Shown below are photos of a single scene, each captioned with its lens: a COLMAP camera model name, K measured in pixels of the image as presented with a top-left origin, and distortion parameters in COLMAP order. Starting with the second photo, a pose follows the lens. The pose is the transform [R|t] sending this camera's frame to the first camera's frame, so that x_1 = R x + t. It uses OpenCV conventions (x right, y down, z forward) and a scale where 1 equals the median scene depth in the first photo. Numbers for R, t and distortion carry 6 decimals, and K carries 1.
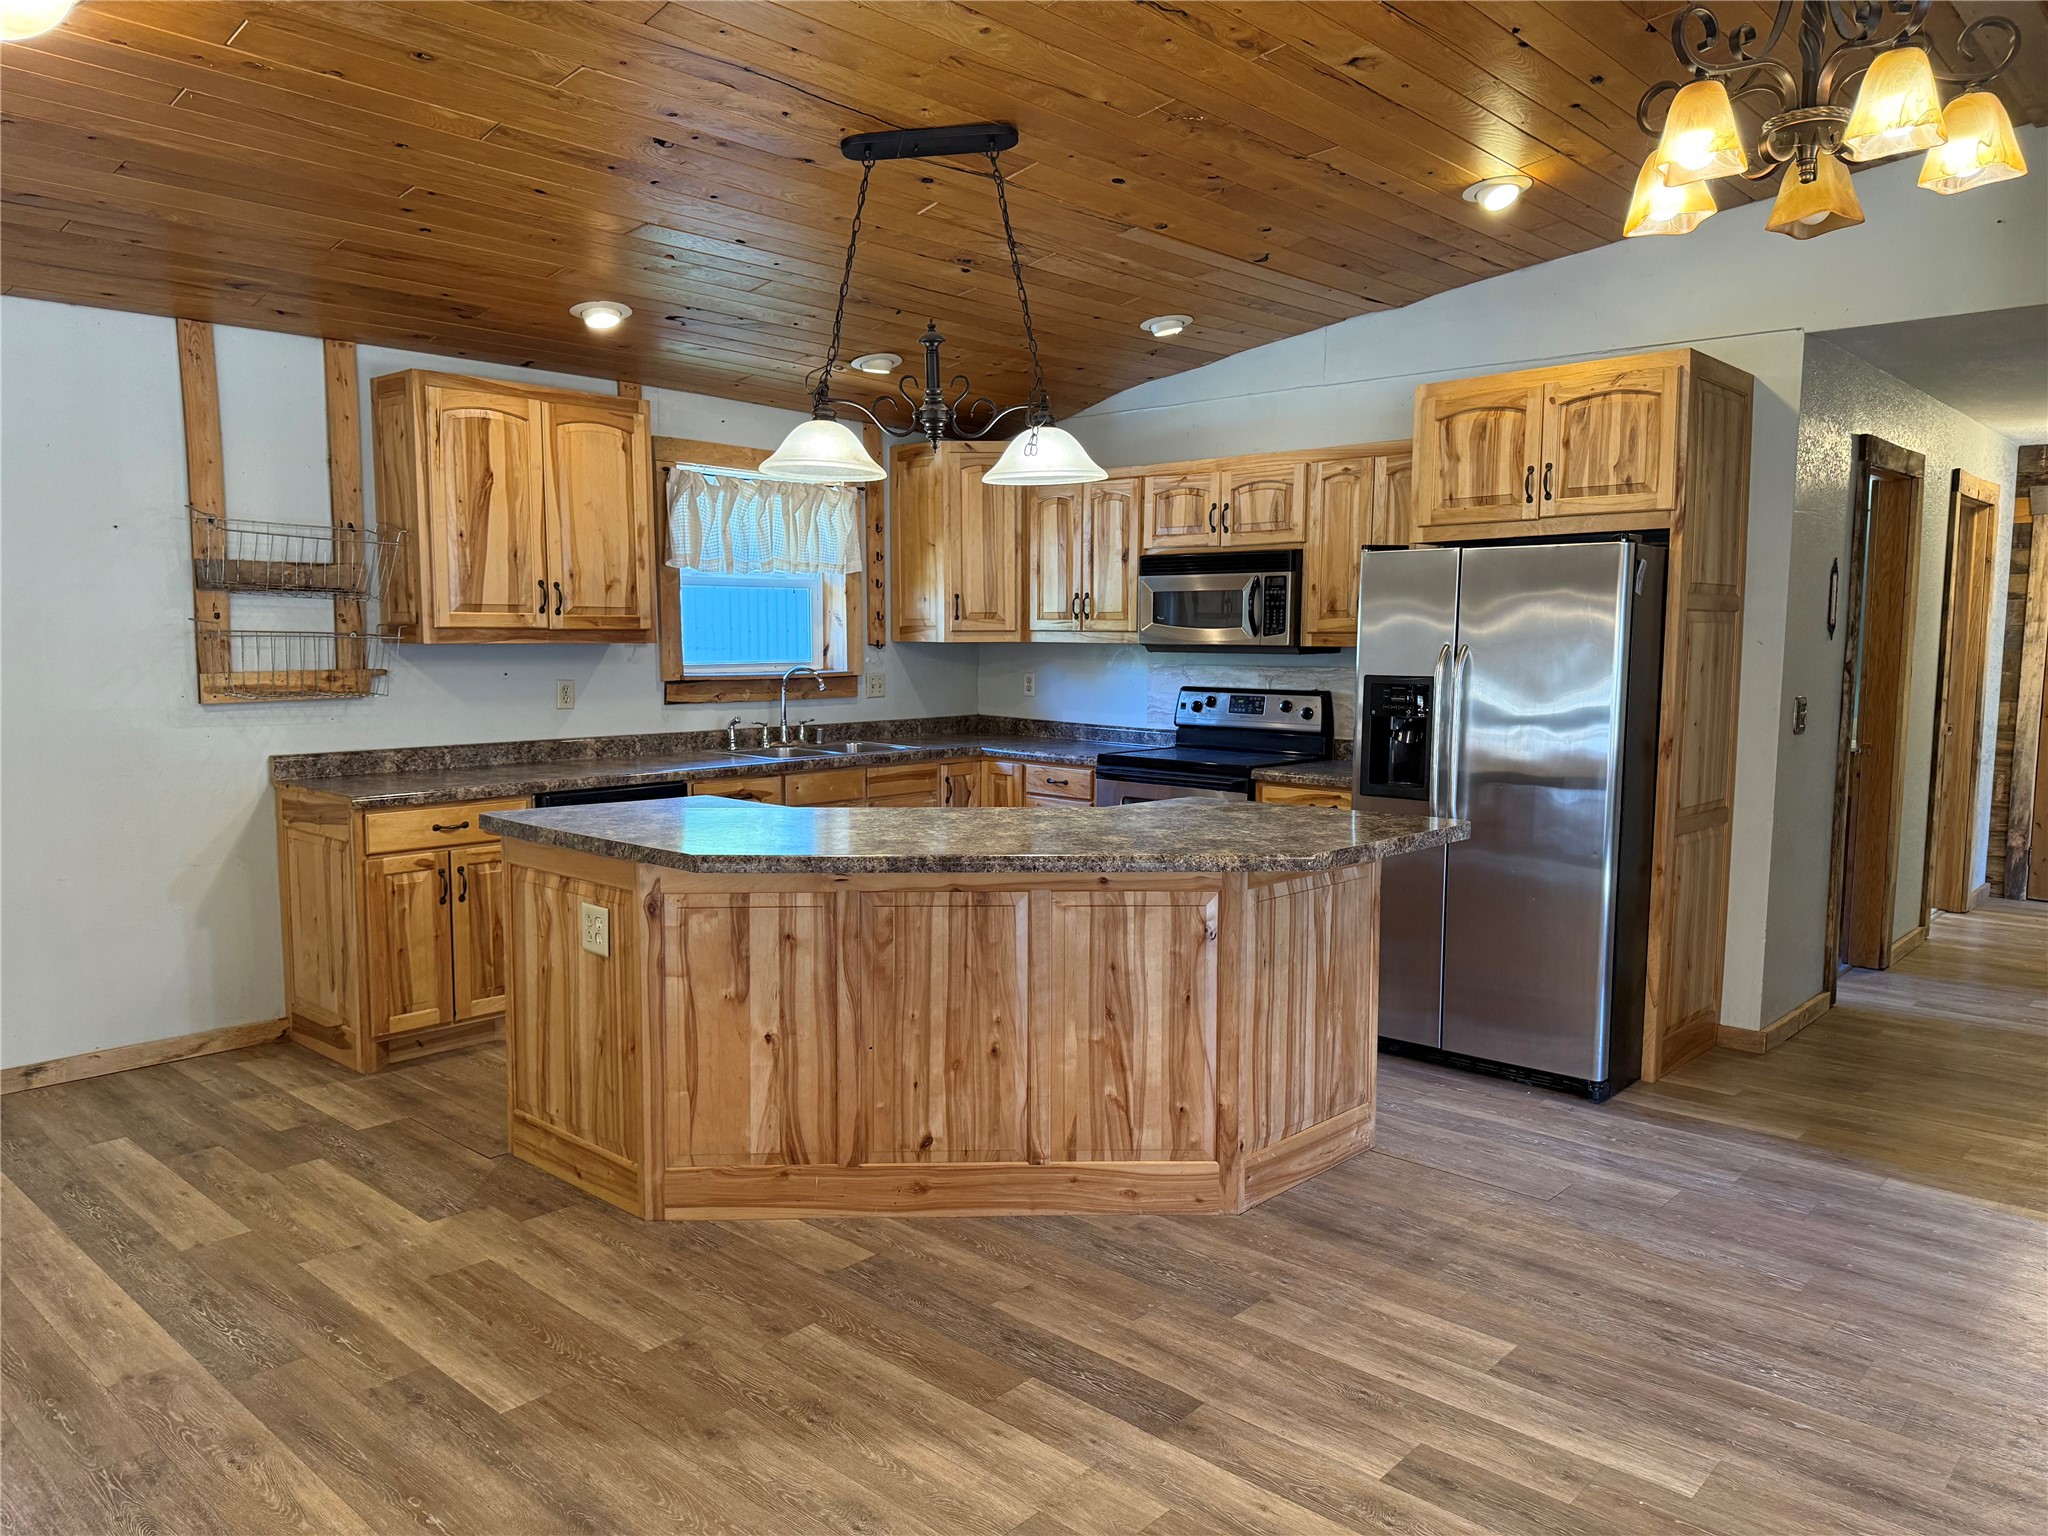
lens RADIAL K [[1433.4, 0, 1021.6], [0, 1433.4, 780.9], [0, 0, 1]] dist [0.125534, -0.198630]
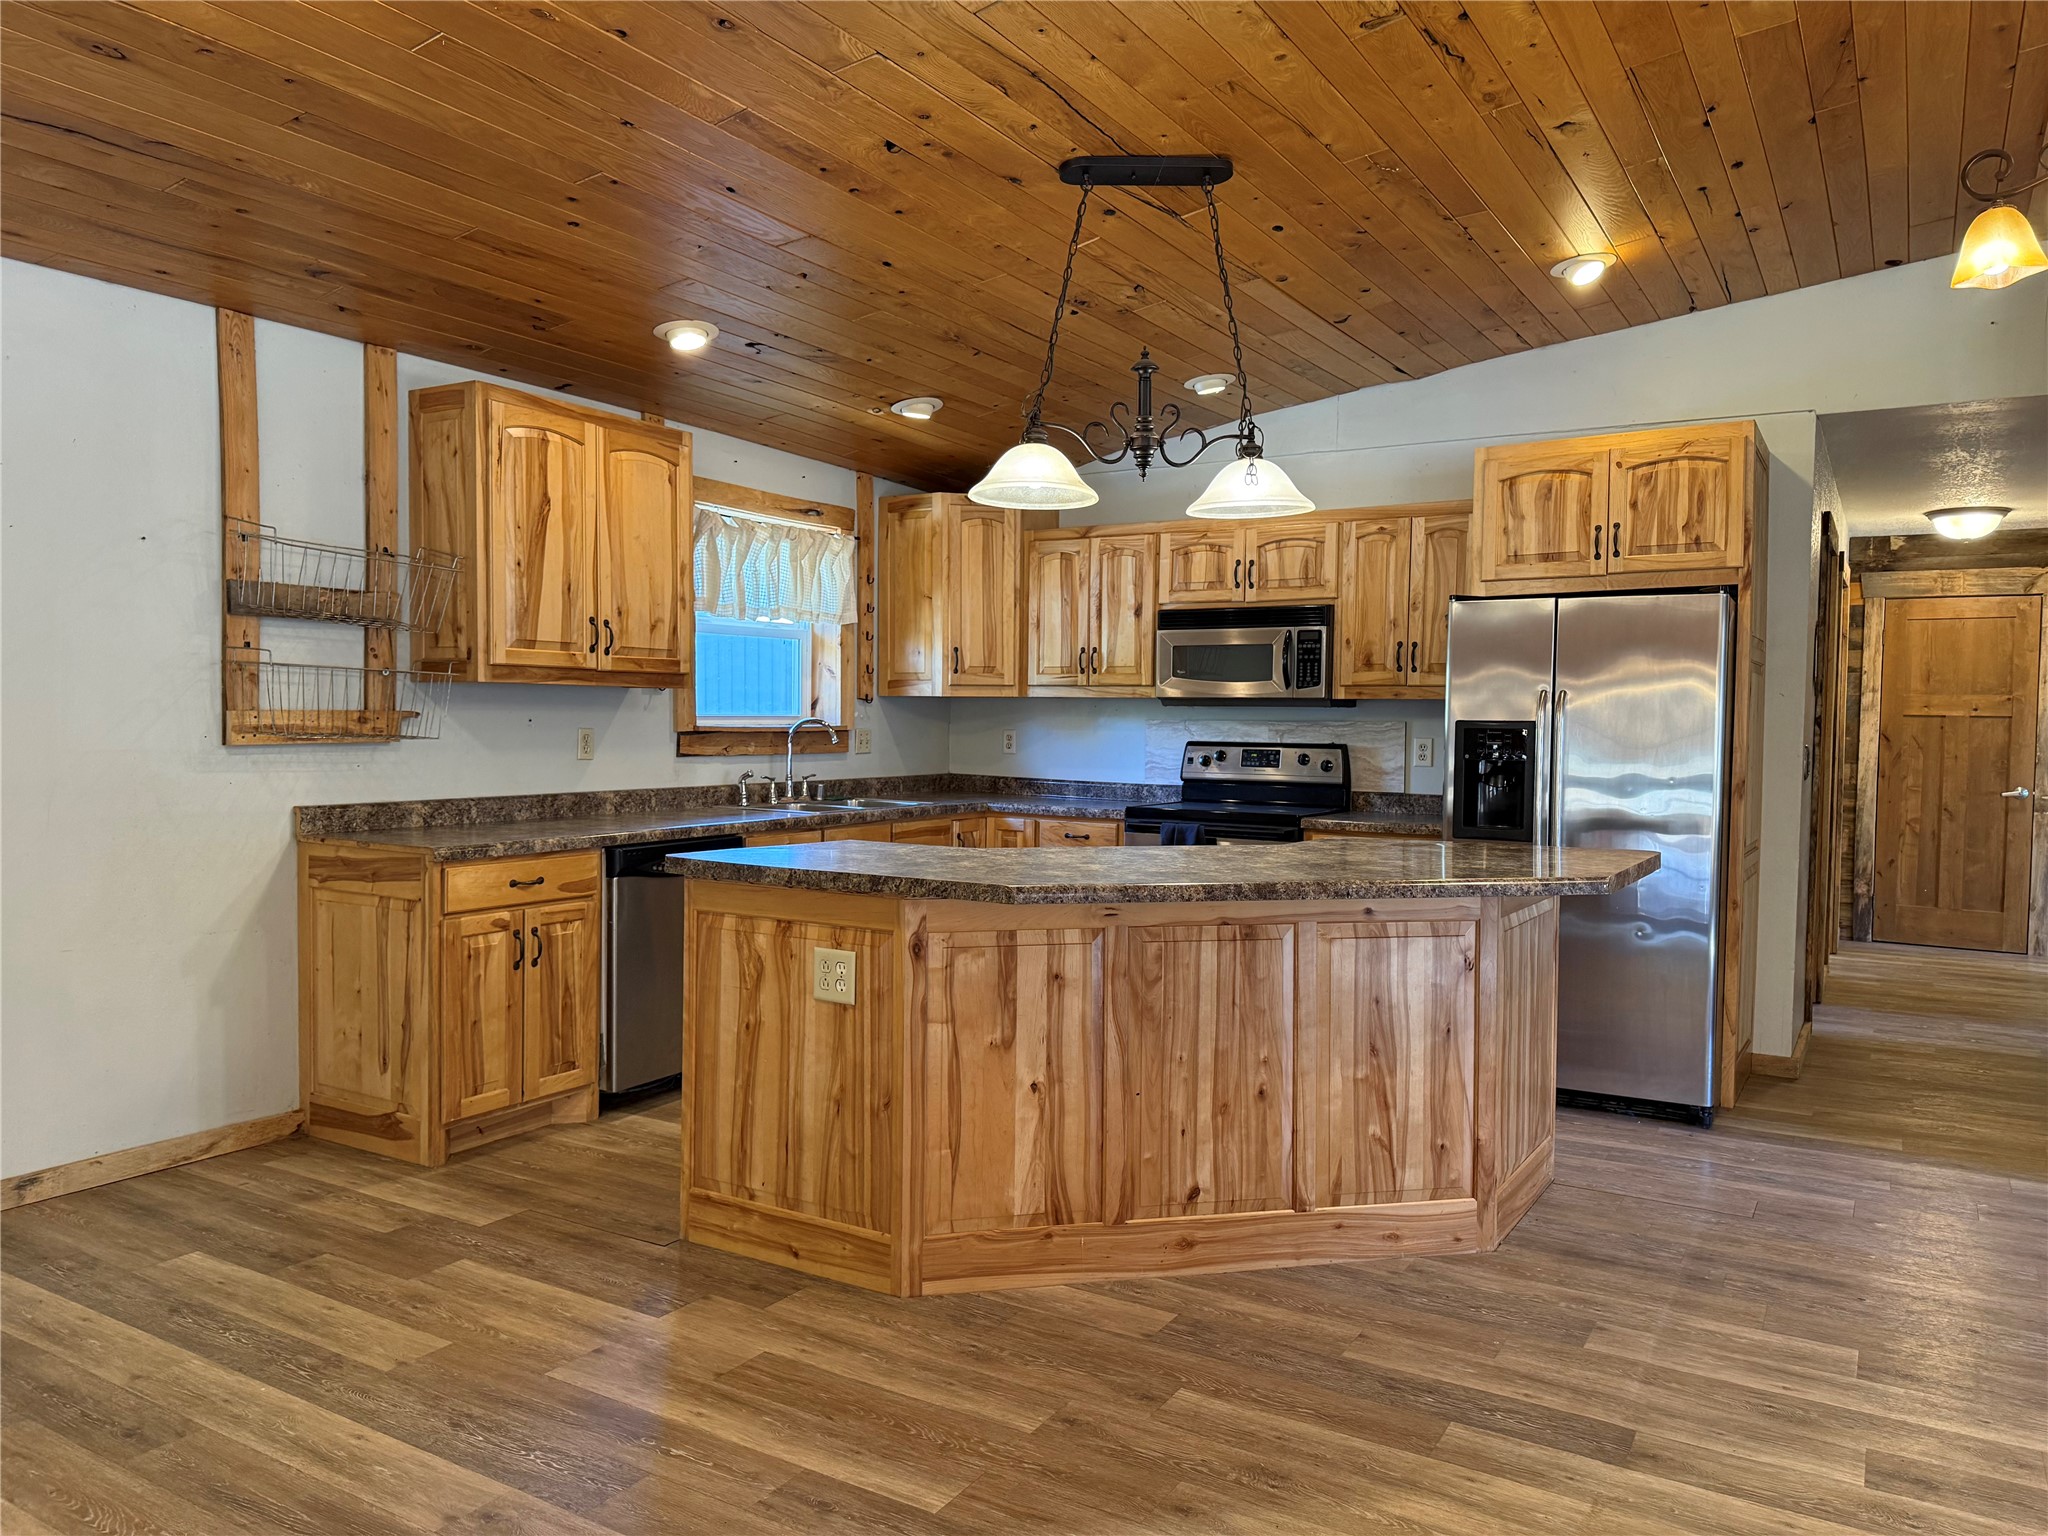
lens RADIAL K [[1431.5, 0, 1029.2], [0, 1431.5, 776.6], [0, 0, 1]] dist [0.129457, -0.197369]
pose [[0.979871, -0.001291, 0.199627, -0.272369], [0.013822, 0.998018, -0.061388, 0.026065], [-0.199152, 0.062912, 0.977947, 0.058648]]
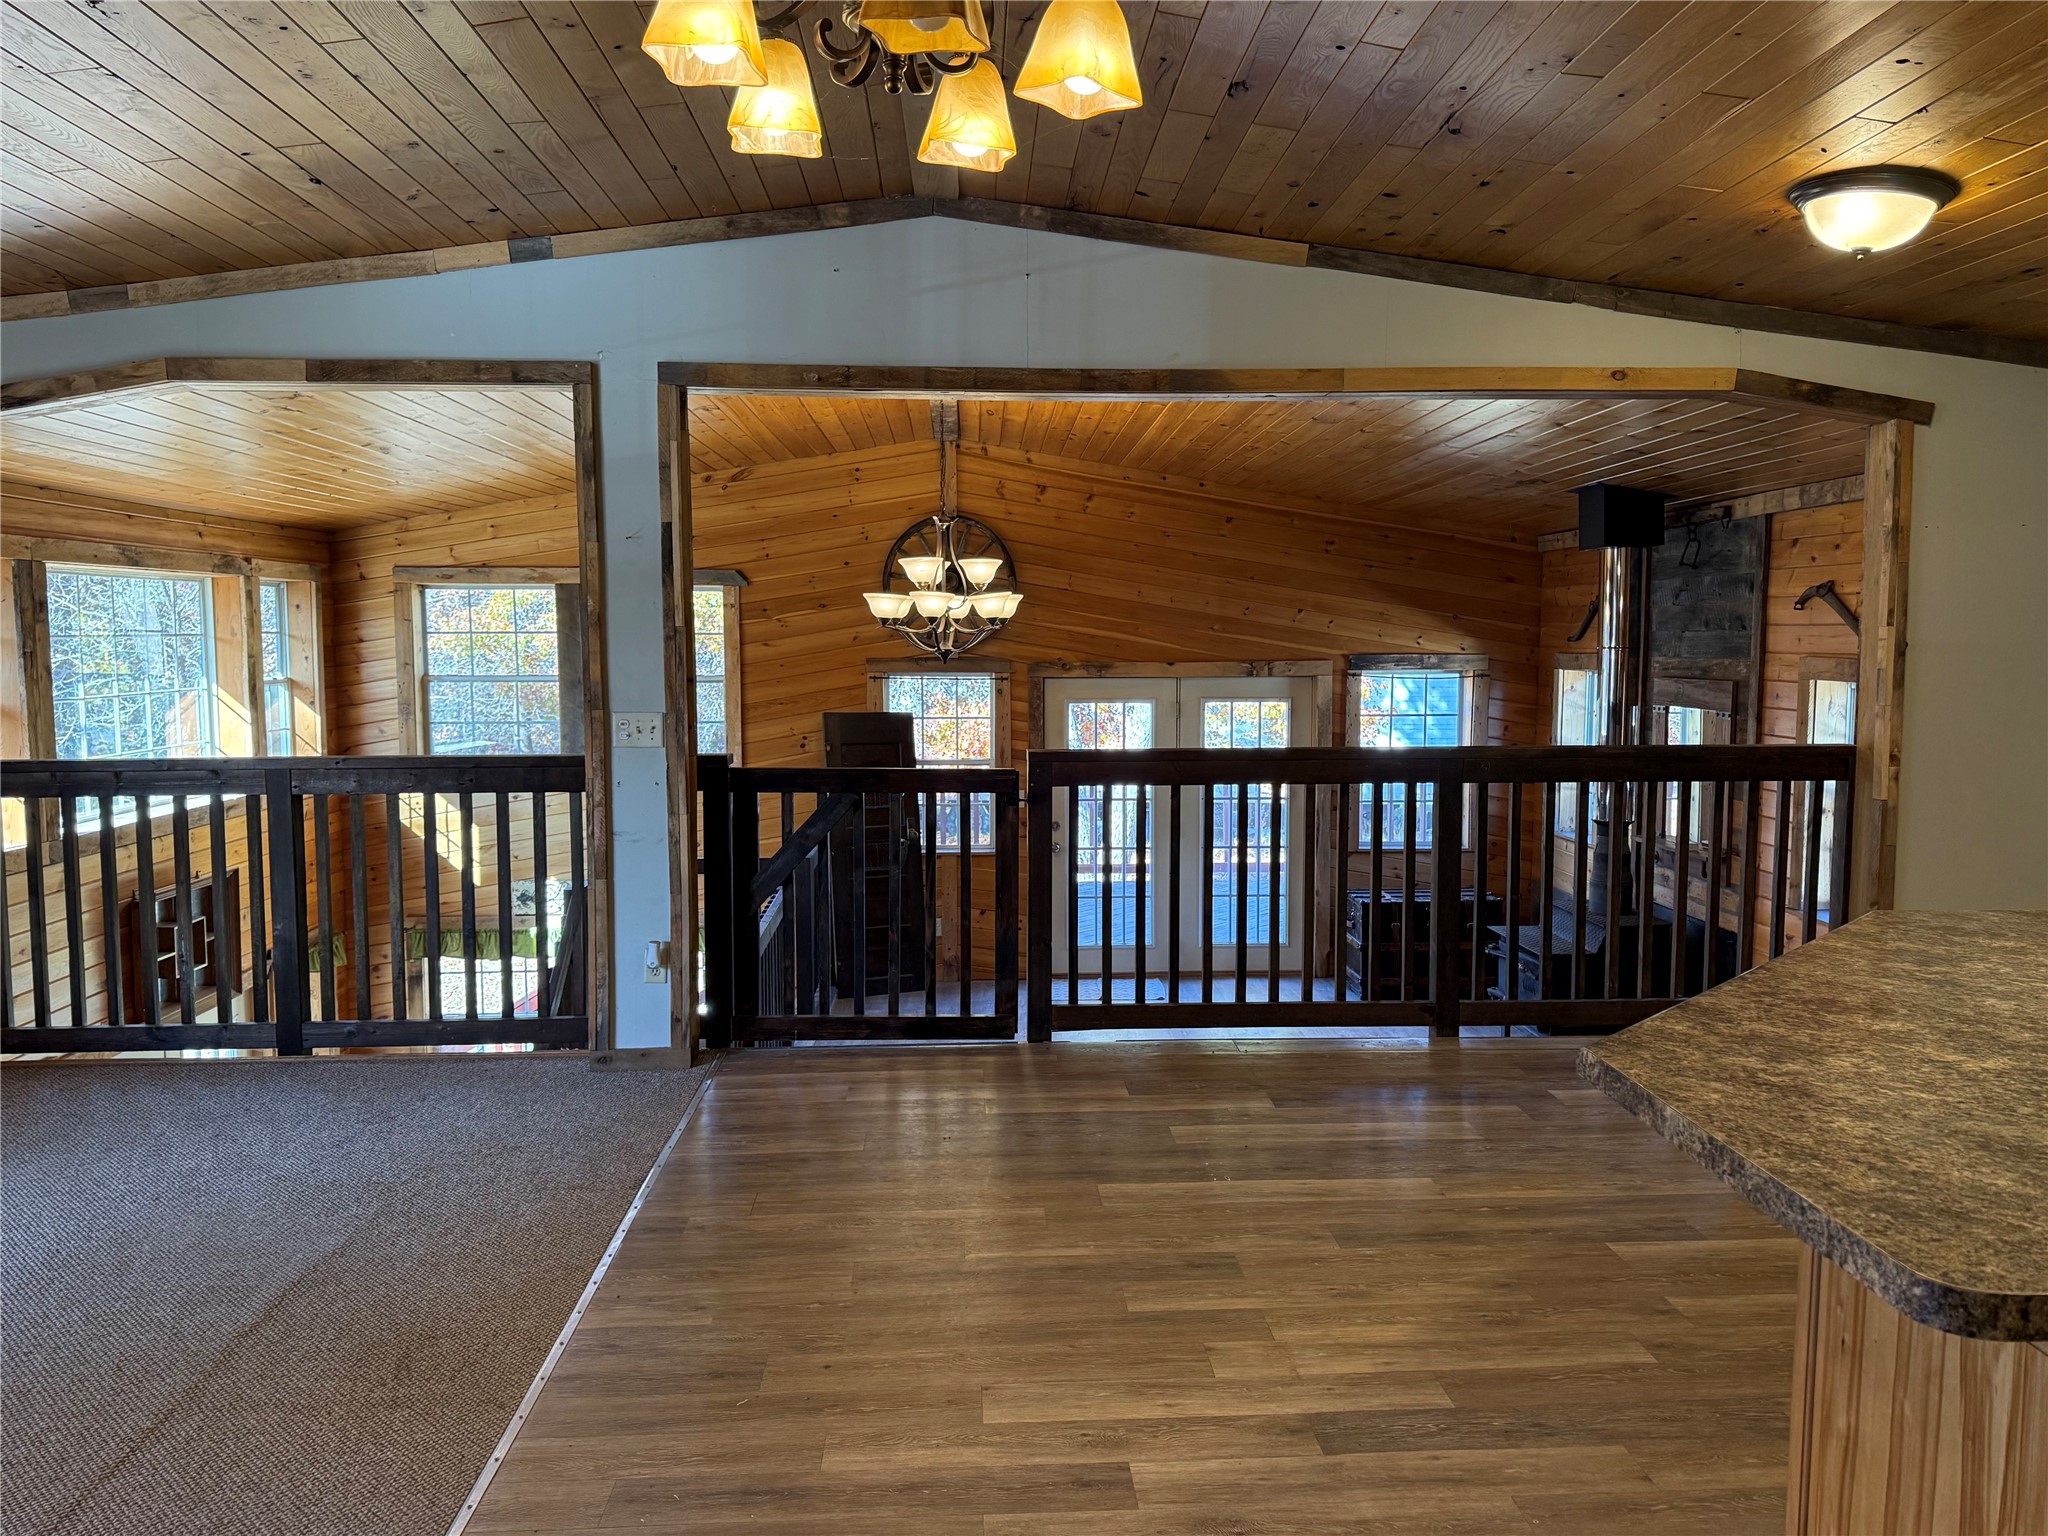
lens RADIAL K [[1514.1, 0, 1038.0], [0, 1514.1, 767.4], [0, 0, 1]] dist [0.115103, -0.169055]
pose [[-0.699882, 0.059233, -0.711798, 0.565210], [-0.078873, 0.984051, 0.159442, -0.103188], [0.709890, 0.167732, -0.684048, 0.871888]]
